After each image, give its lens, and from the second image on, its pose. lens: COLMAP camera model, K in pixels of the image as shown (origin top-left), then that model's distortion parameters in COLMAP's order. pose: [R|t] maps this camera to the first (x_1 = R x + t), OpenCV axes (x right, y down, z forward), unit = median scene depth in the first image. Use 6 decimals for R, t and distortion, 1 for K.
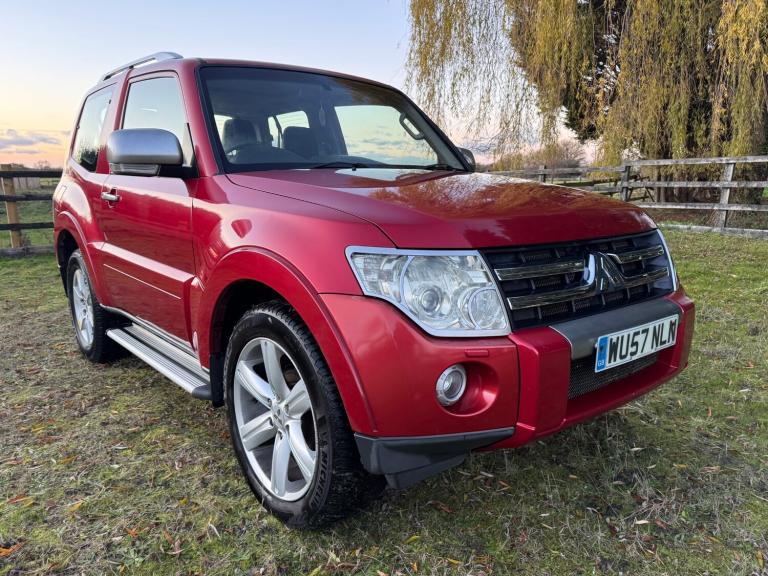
lens RADIAL K [[566.8, 0, 406.0], [0, 566.8, 298.9], [0, 0, 1]] dist [0.056265, -0.083044]
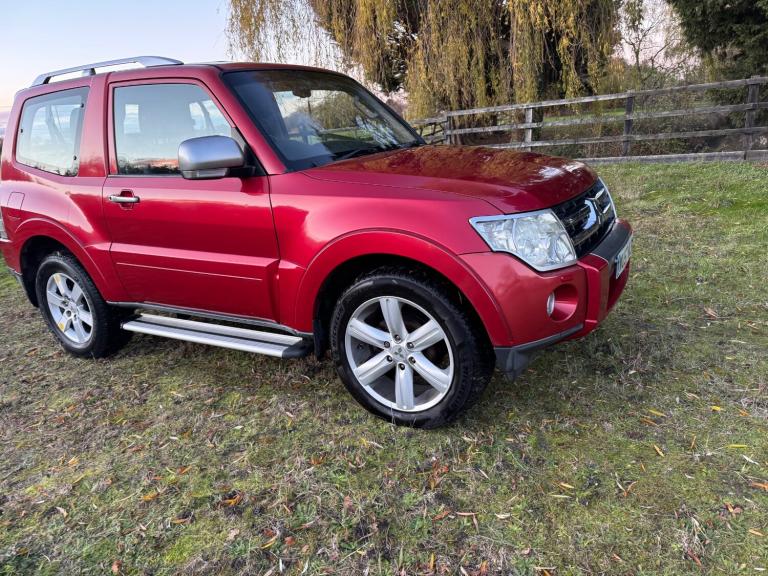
lens RADIAL K [[525.1, 0, 390.2], [0, 525.1, 289.0], [0, 0, 1]] dist [0.050502, -0.061521]
pose [[0.942760, -0.171064, 0.286254, -0.547501], [0.146555, 0.983601, 0.105125, -0.068197], [-0.299542, -0.057156, 0.952369, -0.141846]]
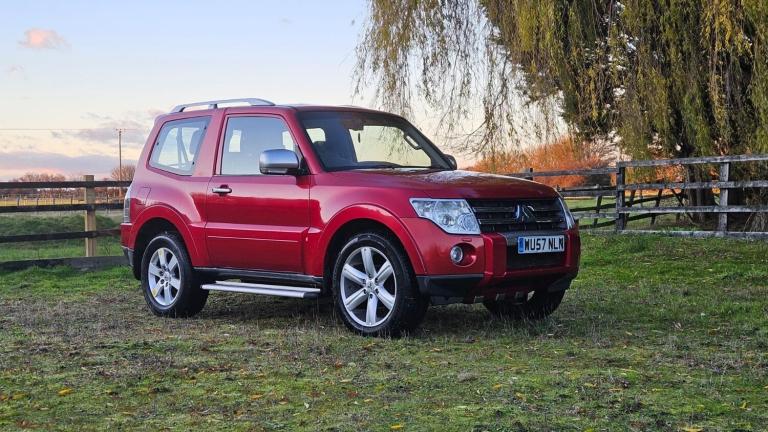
lens RADIAL K [[995.8, 0, 384.0], [0, 995.8, 216.0], [0, 0, 1]] dist [-0.001043, 0.009366]
pose [[0.998068, -0.019154, 0.059113, -0.367244], [0.029832, 0.982204, -0.185432, 0.598177], [-0.054509, 0.186837, 0.980877, -2.449447]]
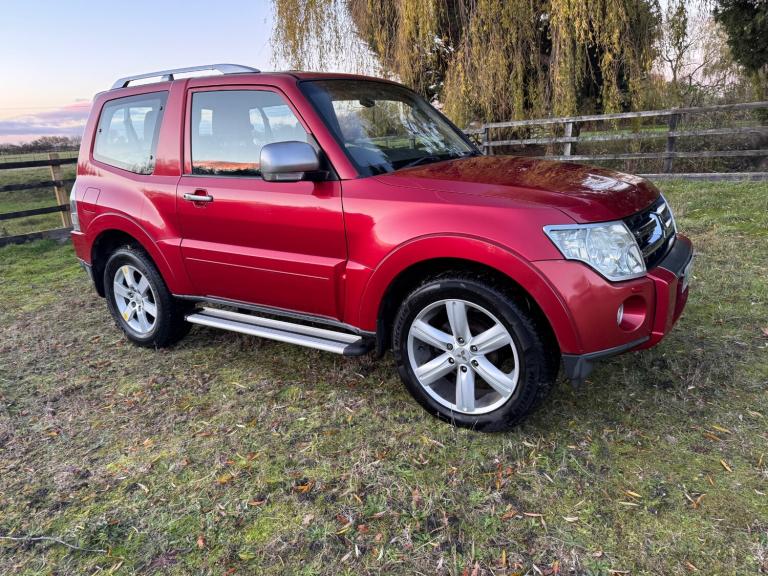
lens RADIAL K [[524.8, 0, 382.5], [0, 524.8, 286.0], [0, 0, 1]] dist [0.048094, -0.058002]
pose [[0.963731, -0.122880, 0.236904, -0.658581], [0.107640, 0.991260, 0.076276, -0.070710], [-0.244206, -0.048009, 0.968534, -0.151894]]
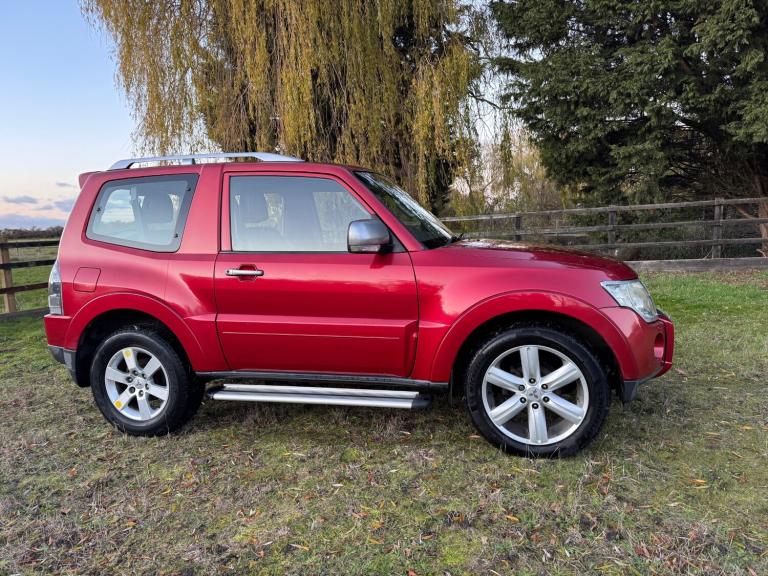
lens RADIAL K [[538.1, 0, 371.2], [0, 538.1, 284.2], [0, 0, 1]] dist [0.046361, -0.069335]
pose [[0.841860, -0.096561, 0.530988, -1.339175], [0.152199, 0.986408, -0.061925, -0.071353], [-0.517791, 0.132948, 0.845114, -0.088042]]
